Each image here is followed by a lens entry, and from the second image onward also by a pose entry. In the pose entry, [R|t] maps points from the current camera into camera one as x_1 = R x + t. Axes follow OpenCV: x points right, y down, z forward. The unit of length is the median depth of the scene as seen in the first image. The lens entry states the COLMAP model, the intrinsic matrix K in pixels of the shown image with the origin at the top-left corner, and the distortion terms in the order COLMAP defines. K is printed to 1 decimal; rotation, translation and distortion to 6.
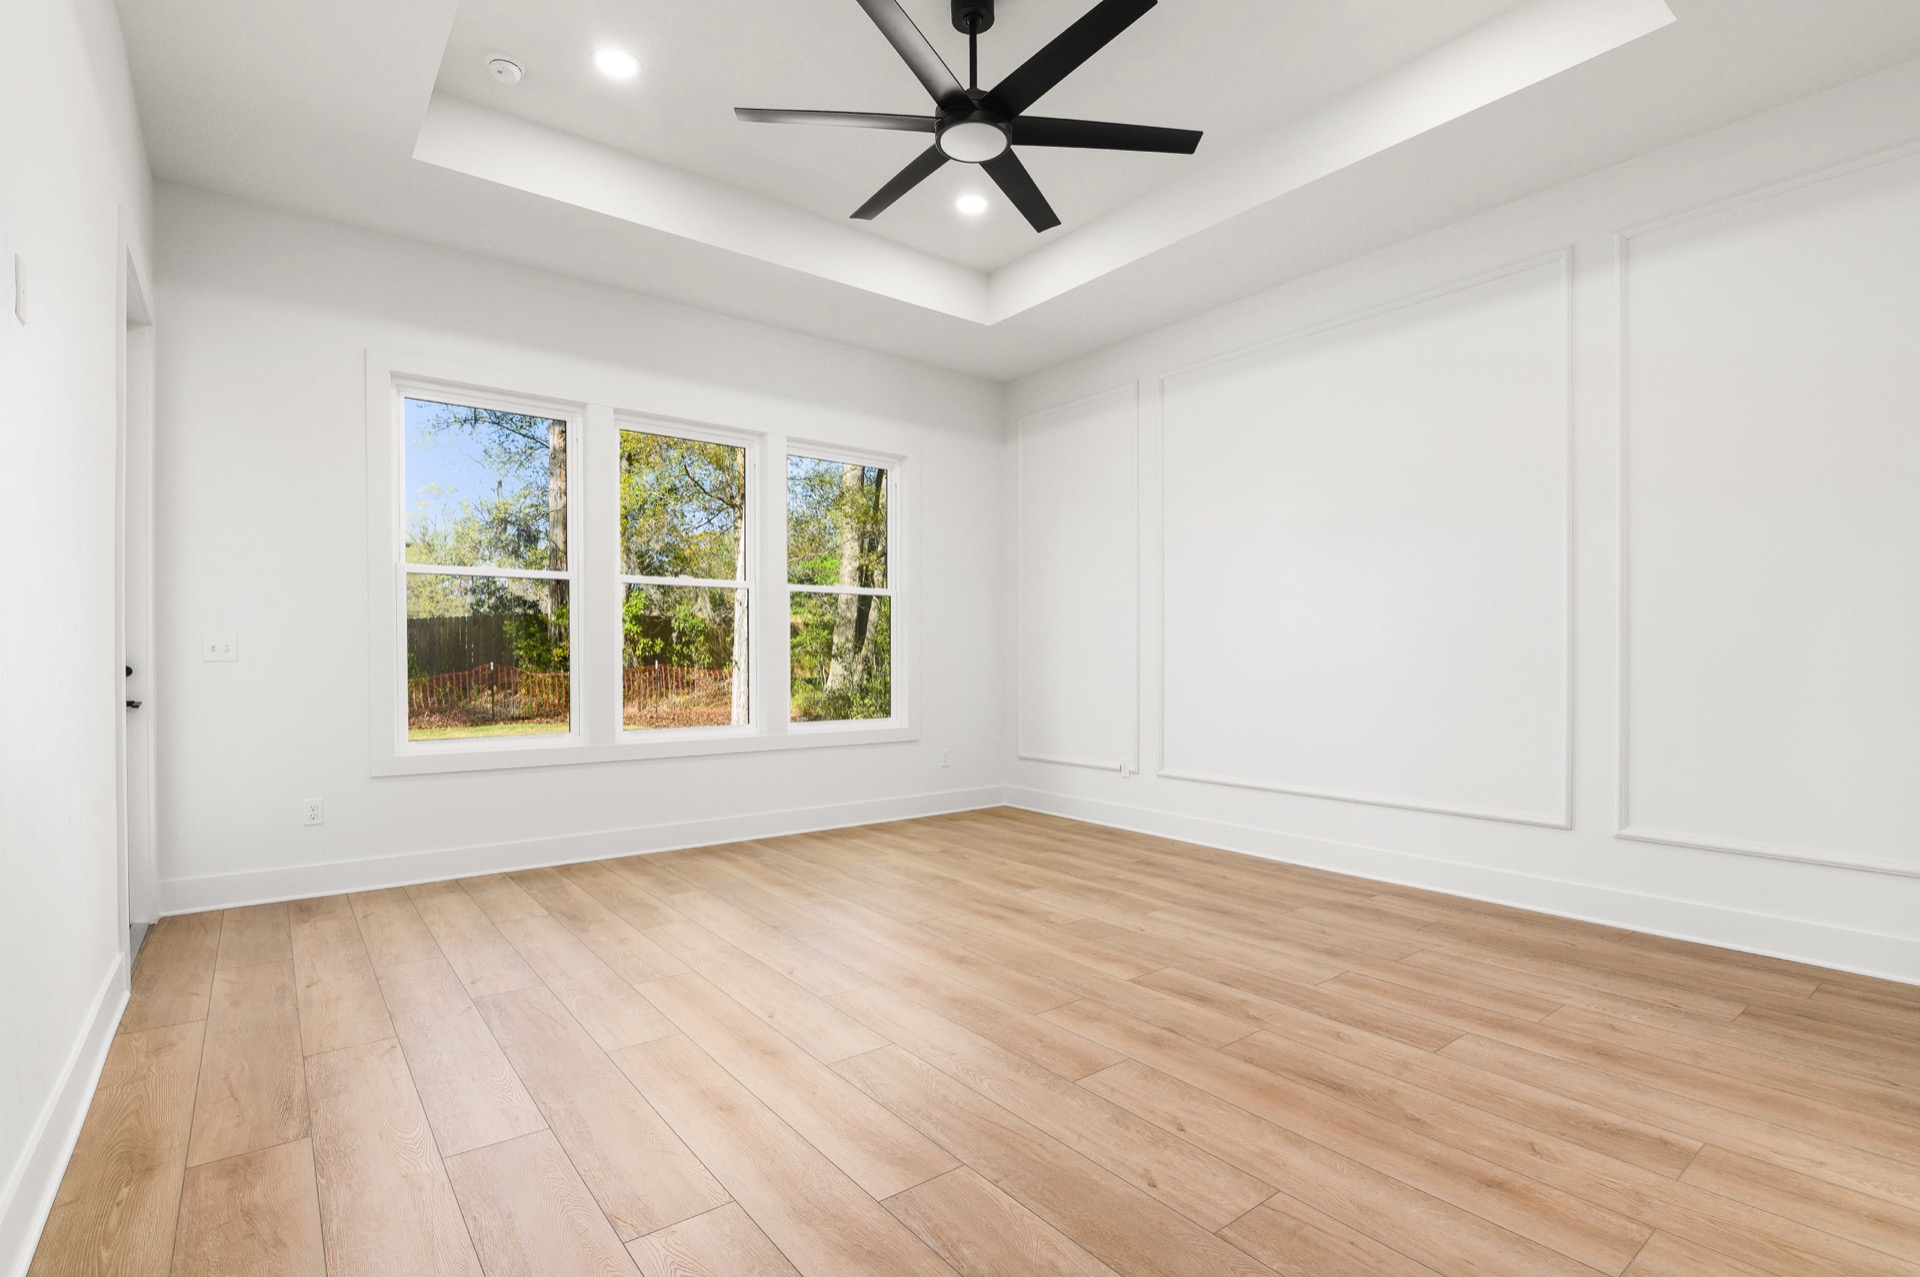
lens RADIAL K [[912.9, 0, 963.3], [0, 912.9, 665.7], [0, 0, 1]] dist [-0.026162, -0.000212]
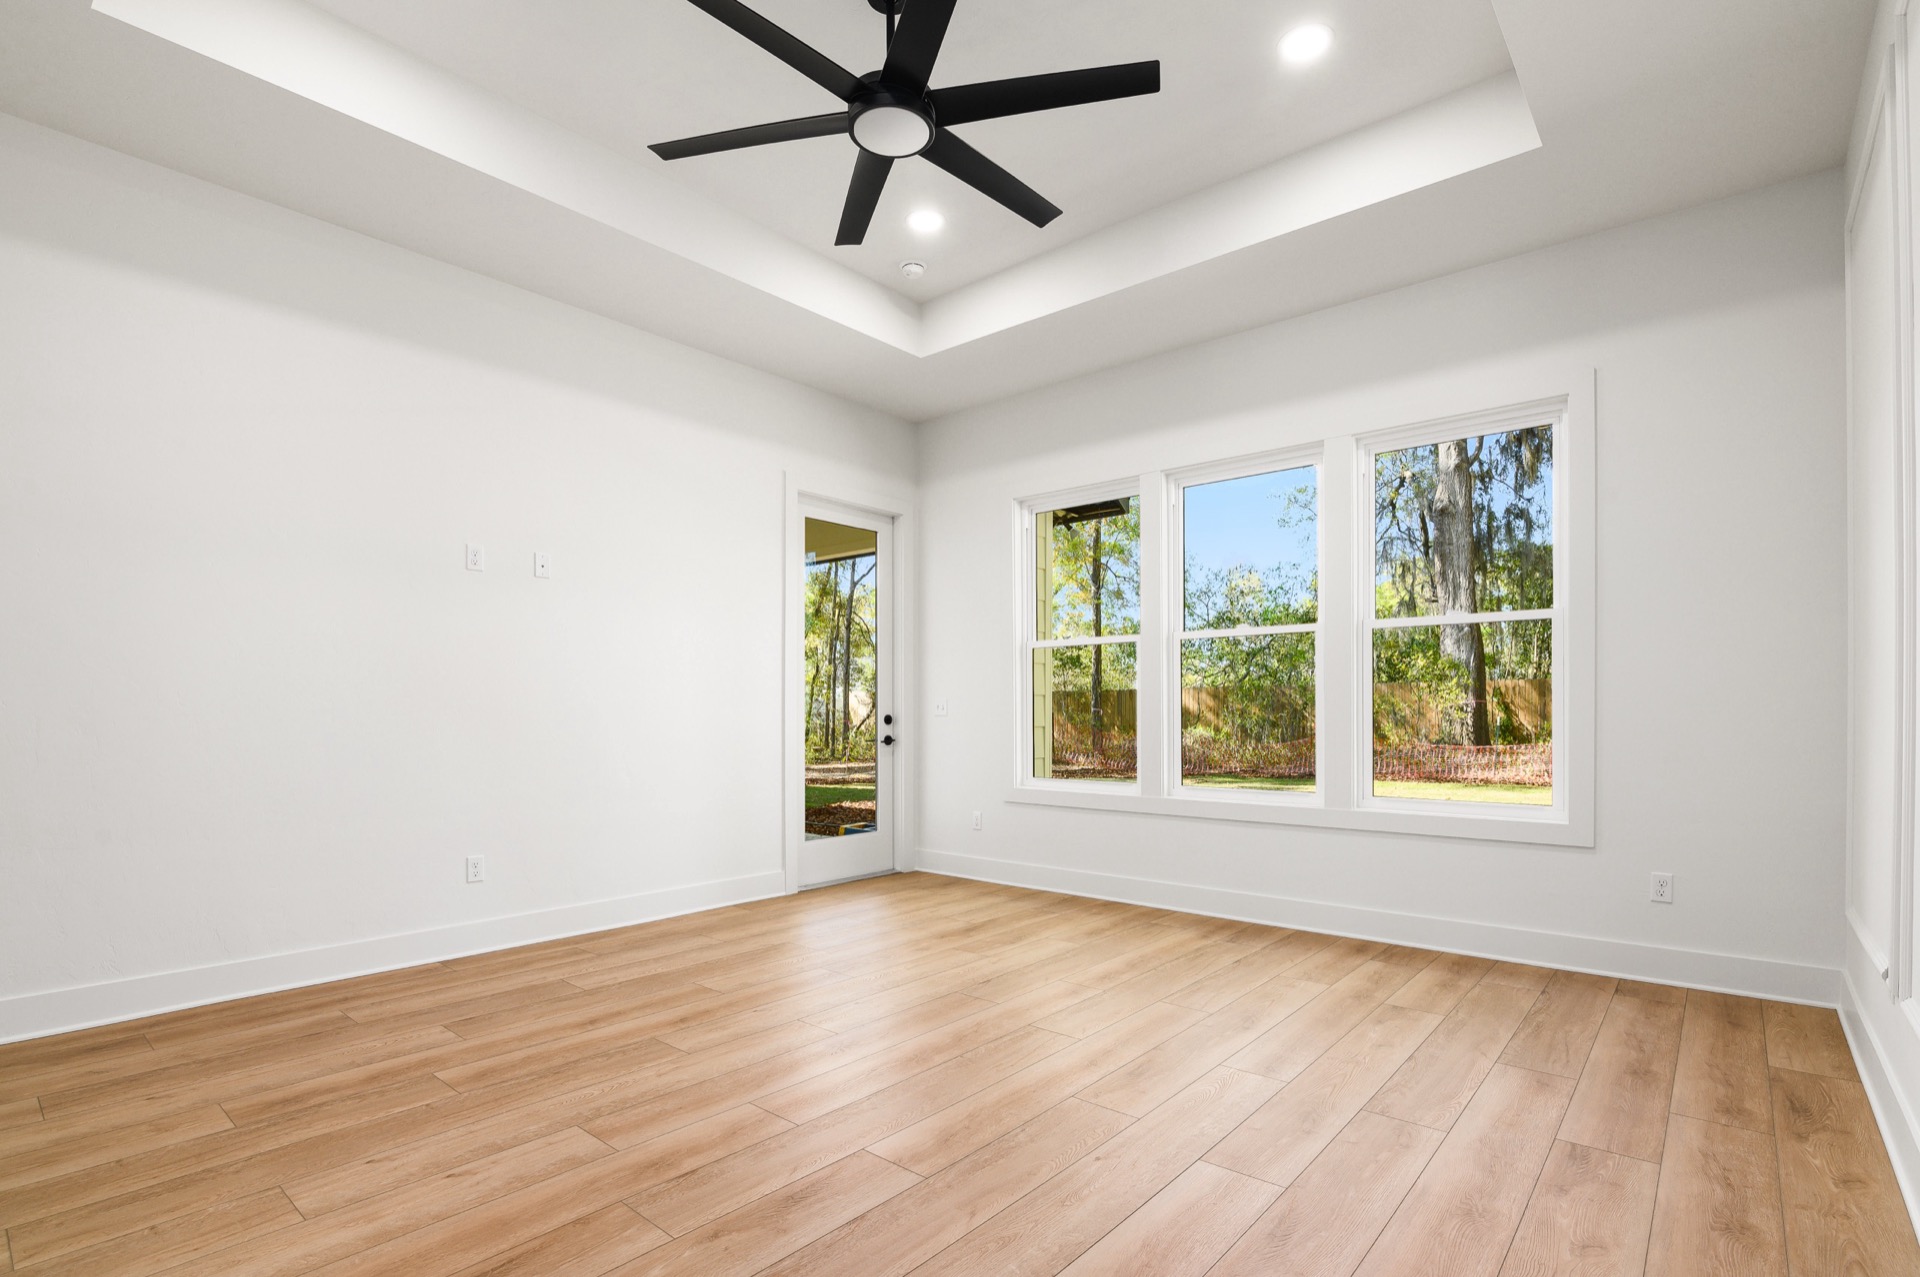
lens RADIAL K [[903.1, 0, 960.2], [0, 903.1, 710.0], [0, 0, 1]] dist [-0.020531, 0.000464]
pose [[0.193163, -0.001217, -0.981166, 0.731014], [-0.009179, 0.999953, -0.003047, -0.009061], [0.981124, 0.009595, 0.193143, 0.743570]]
